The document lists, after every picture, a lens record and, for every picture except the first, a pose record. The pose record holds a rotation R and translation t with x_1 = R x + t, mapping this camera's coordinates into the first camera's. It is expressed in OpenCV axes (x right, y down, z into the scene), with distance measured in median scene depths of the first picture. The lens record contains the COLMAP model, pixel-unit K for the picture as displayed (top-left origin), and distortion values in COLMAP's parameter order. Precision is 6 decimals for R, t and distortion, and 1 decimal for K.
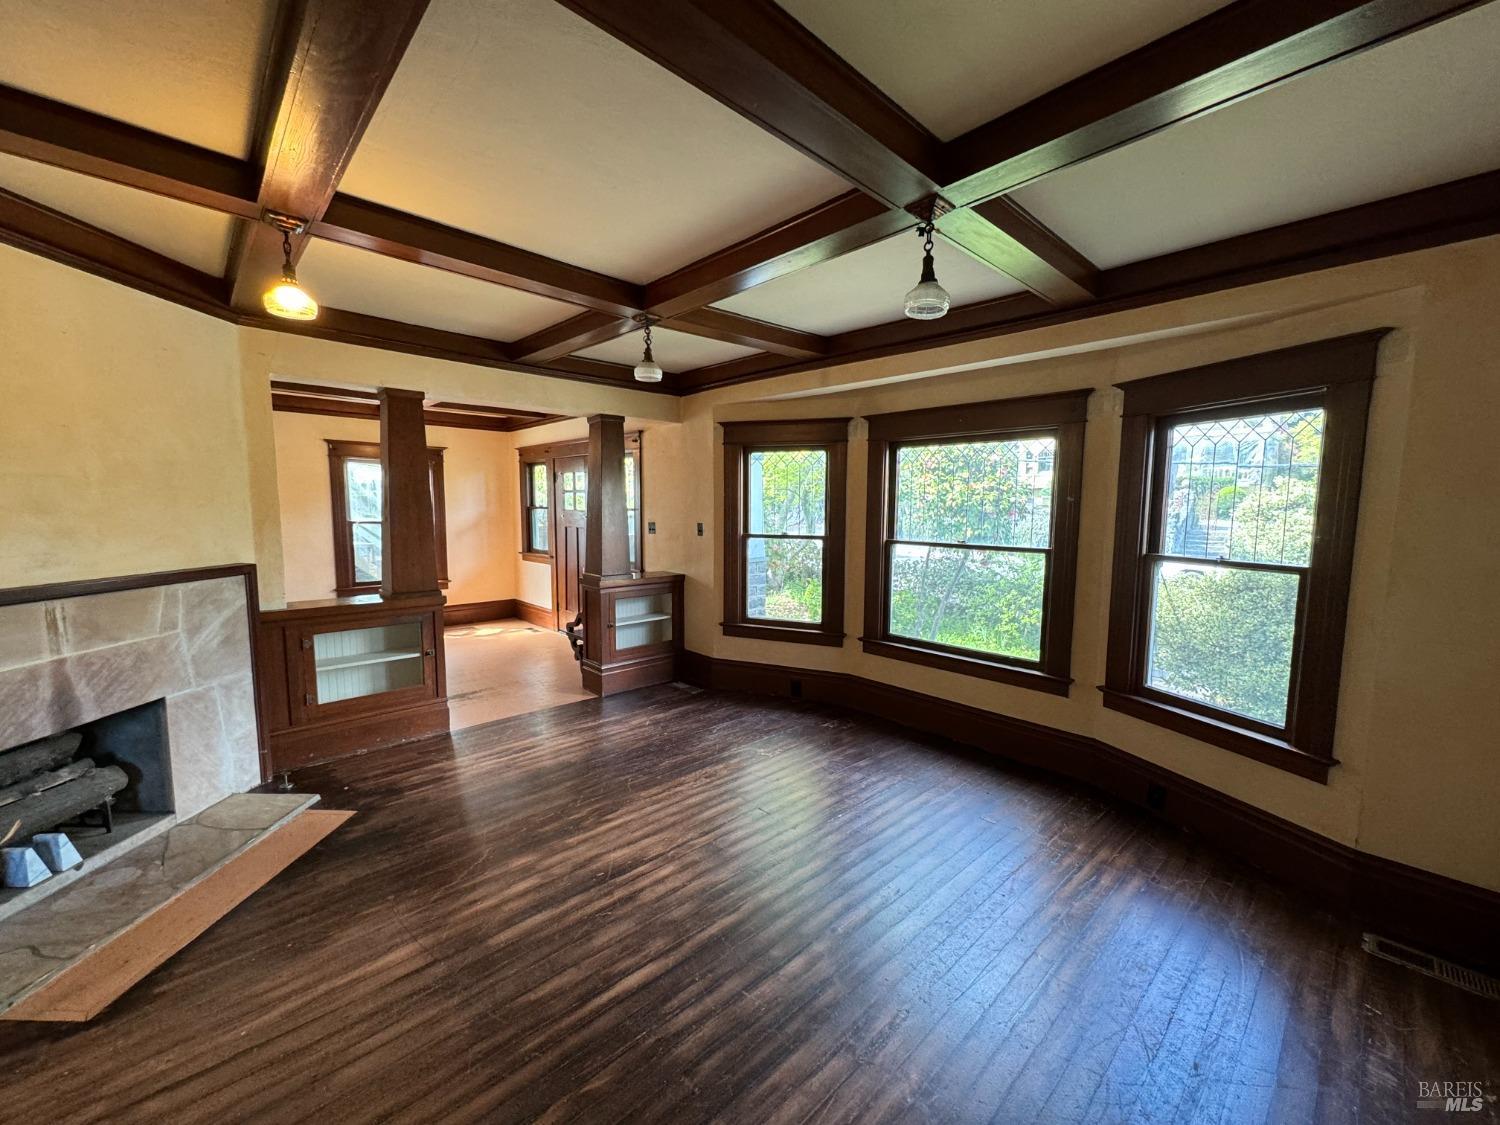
lens RADIAL K [[596.0, 0, 750.0], [0, 596.0, 562.5], [0, 0, 1]] dist [0.001789, 0.000289]
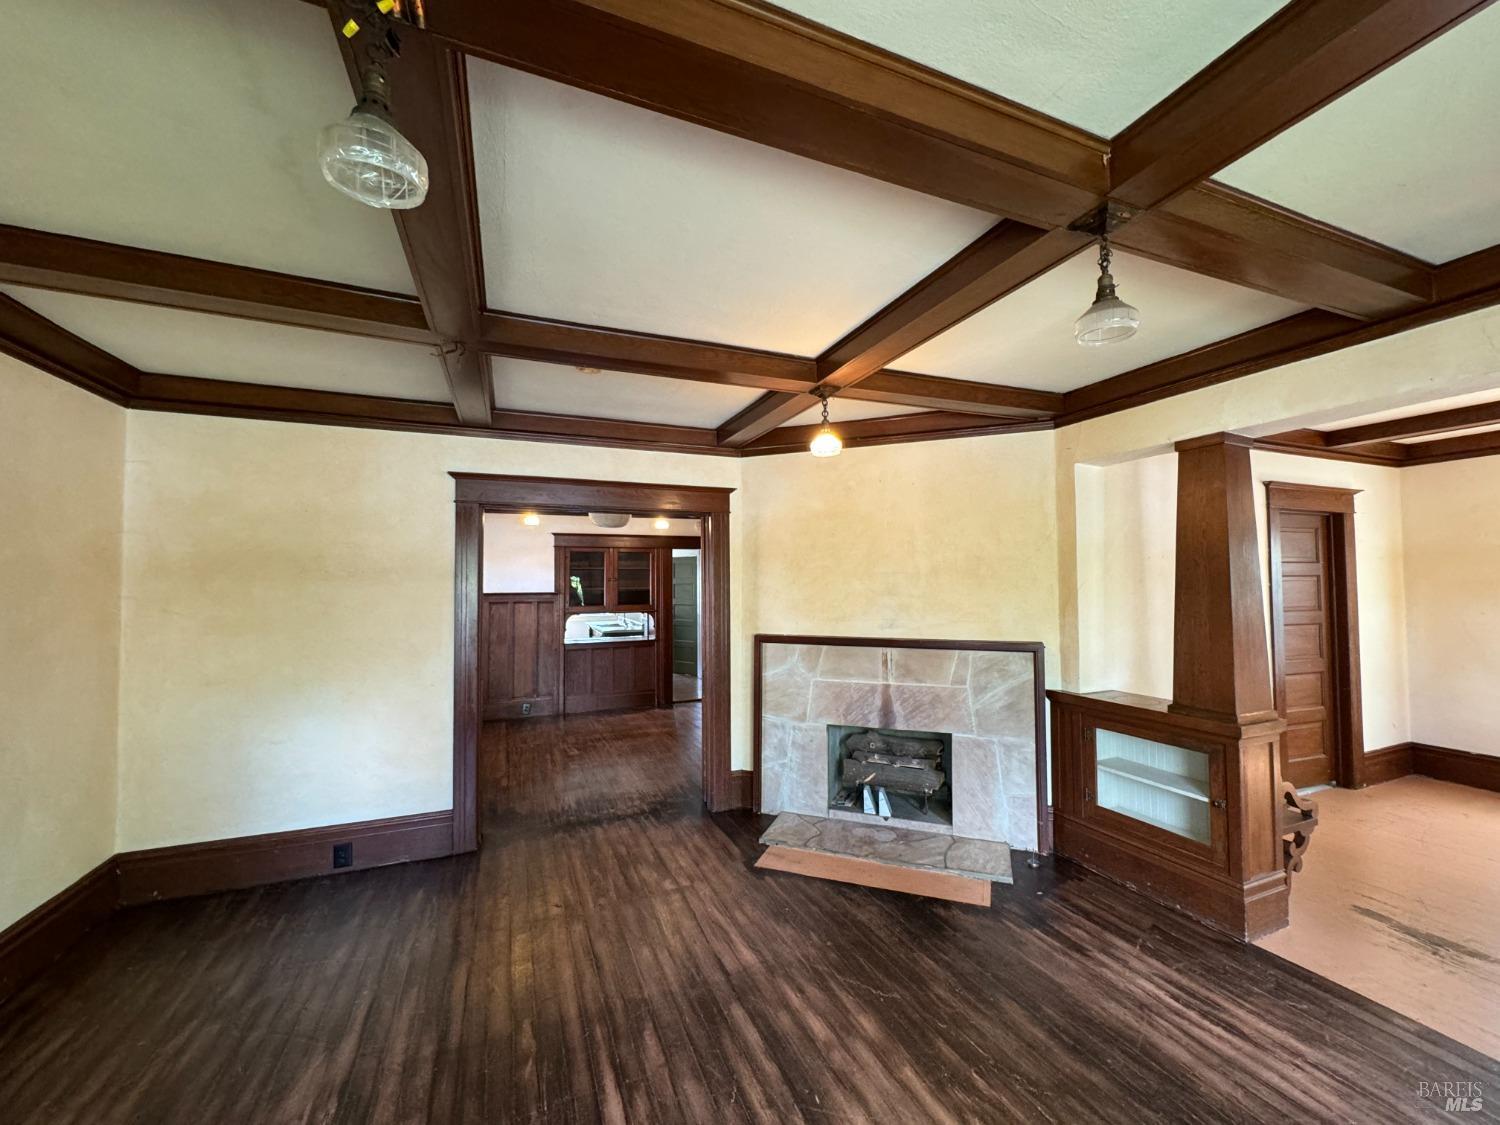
lens RADIAL K [[596.6, 0, 751.9], [0, 596.6, 566.4], [0, 0, 1]] dist [-0.003649, 0.000331]
pose [[-0.356537, -0.034702, -0.933636, 0.456250], [-0.085339, 0.996342, -0.004443, -0.108186], [0.930375, 0.078091, -0.358194, 1.090022]]
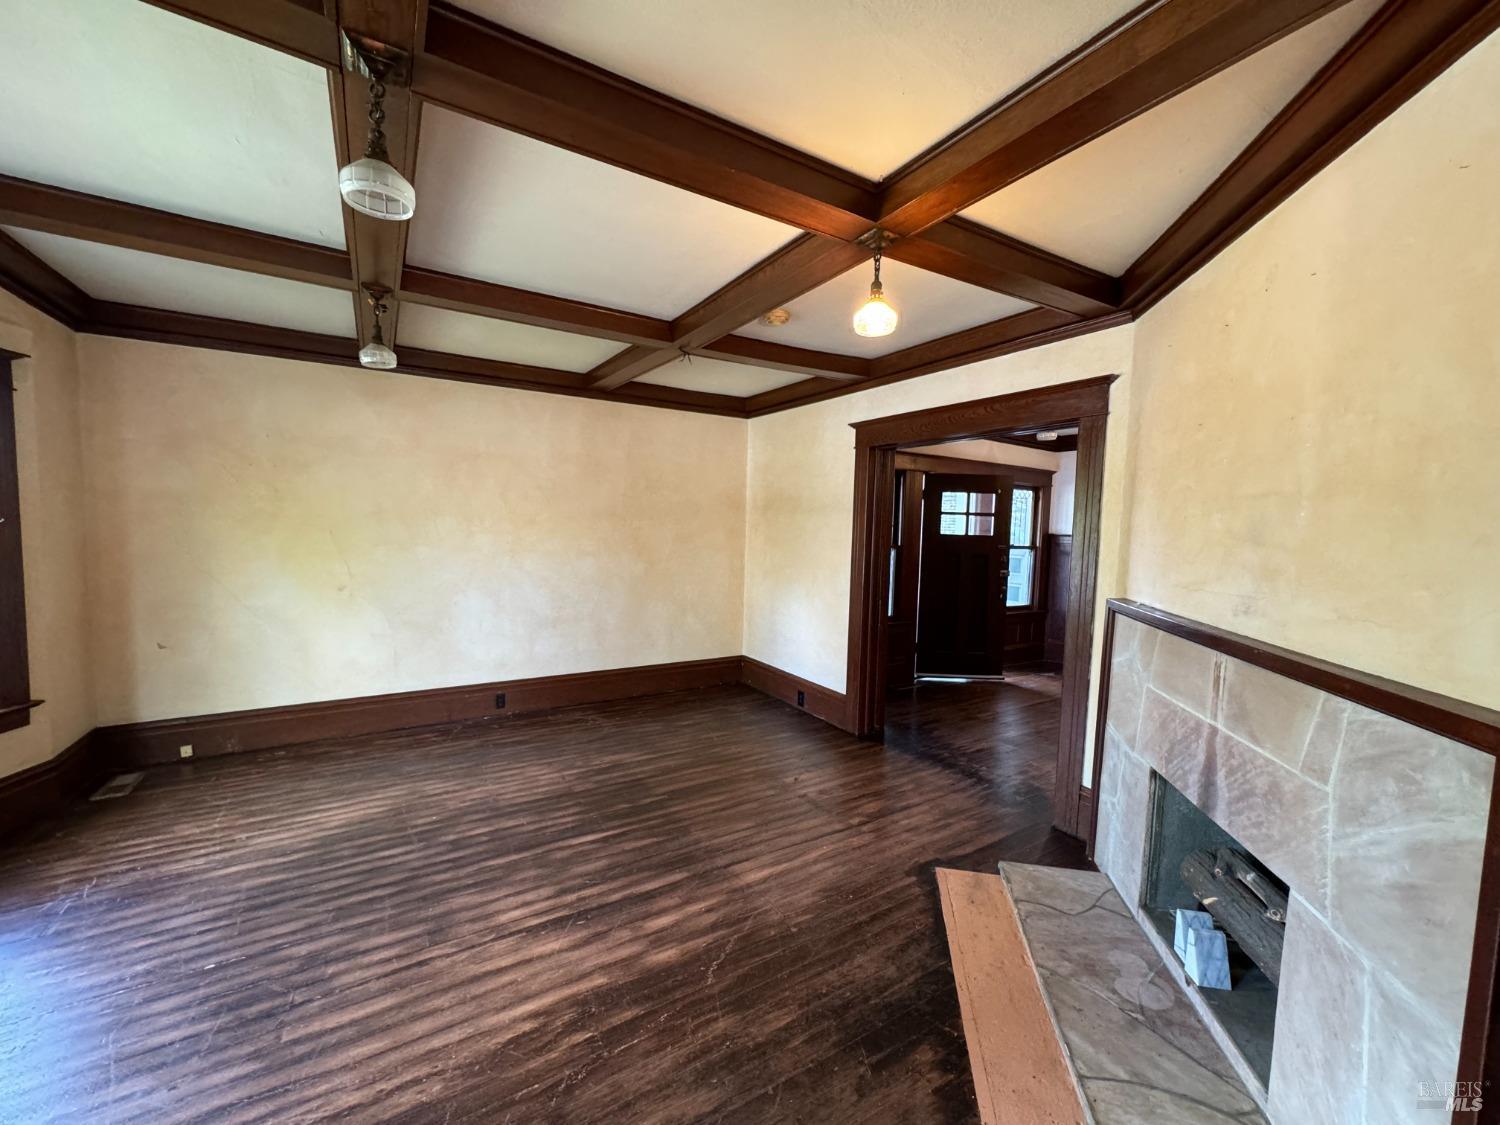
lens RADIAL K [[596.6, 0, 751.9], [0, 596.6, 566.4], [0, 0, 1]] dist [-0.003649, 0.000331]
pose [[-0.979457, -0.048799, 0.195657, -0.626197], [-0.015858, 0.985912, 0.166513, -0.151879], [-0.201027, 0.159990, -0.966432, 1.659795]]
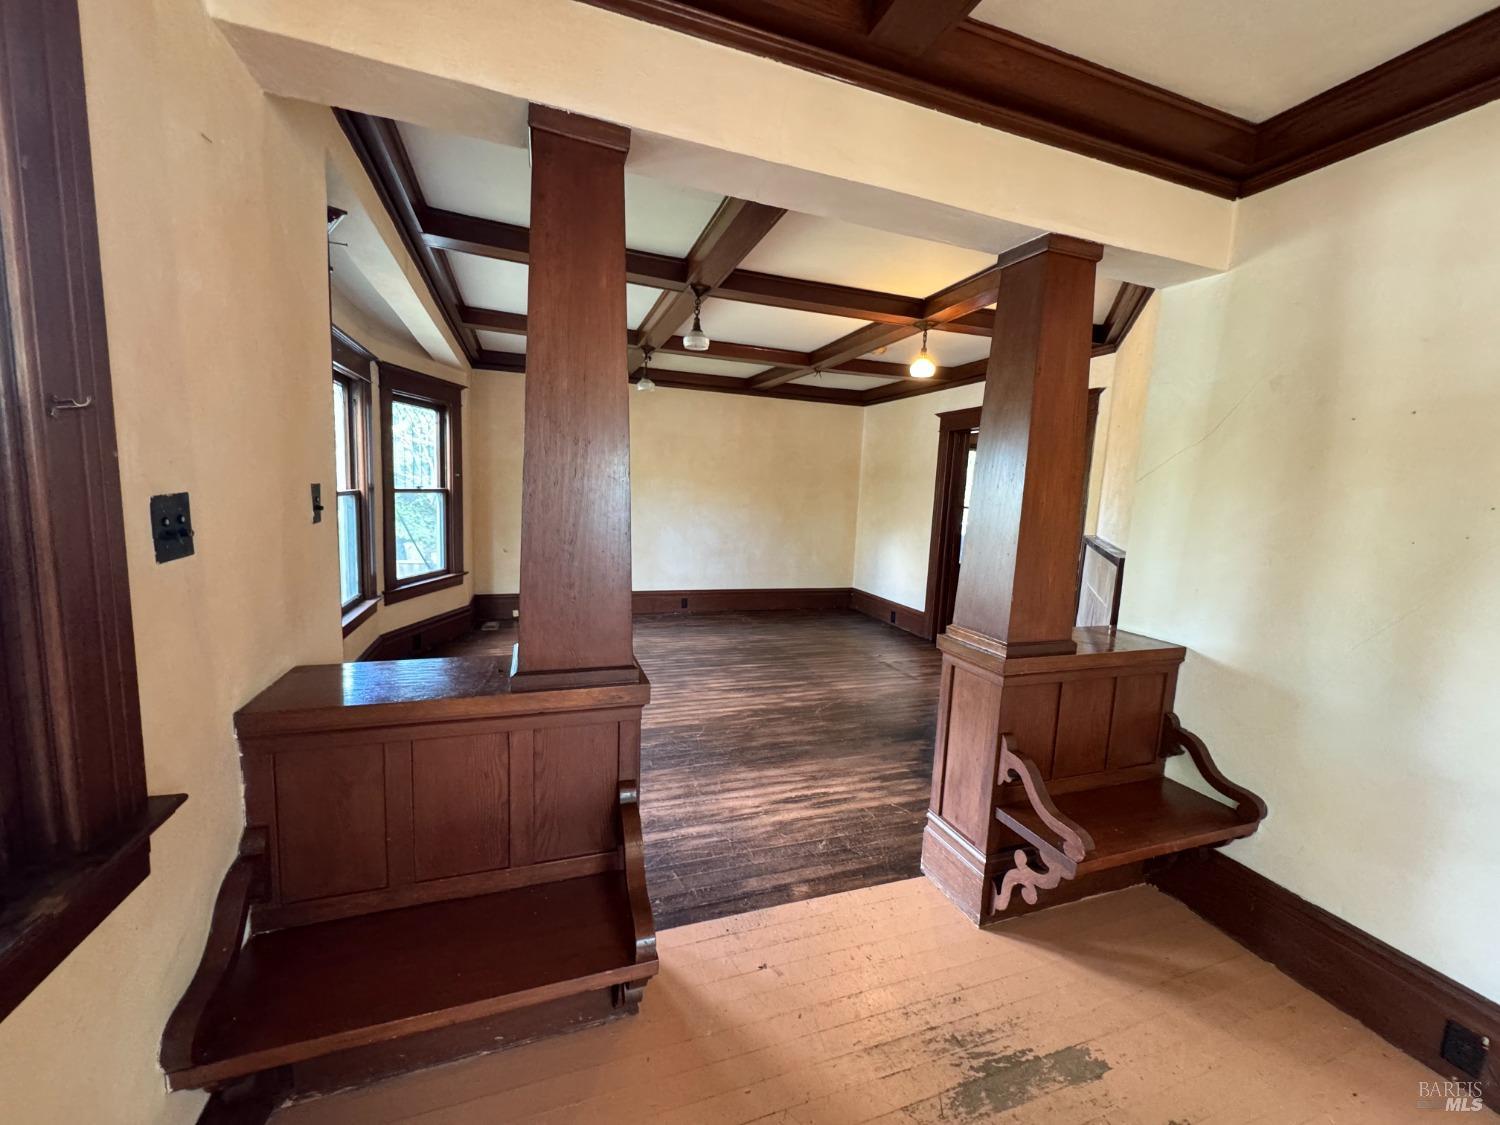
lens RADIAL K [[596.6, 0, 751.9], [0, 596.6, 566.4], [0, 0, 1]] dist [-0.003649, 0.000331]
pose [[-0.914997, -0.100849, 0.390653, -0.850207], [-0.014462, 0.975832, 0.218042, -0.188532], [-0.403201, 0.193858, -0.894342, 2.357166]]
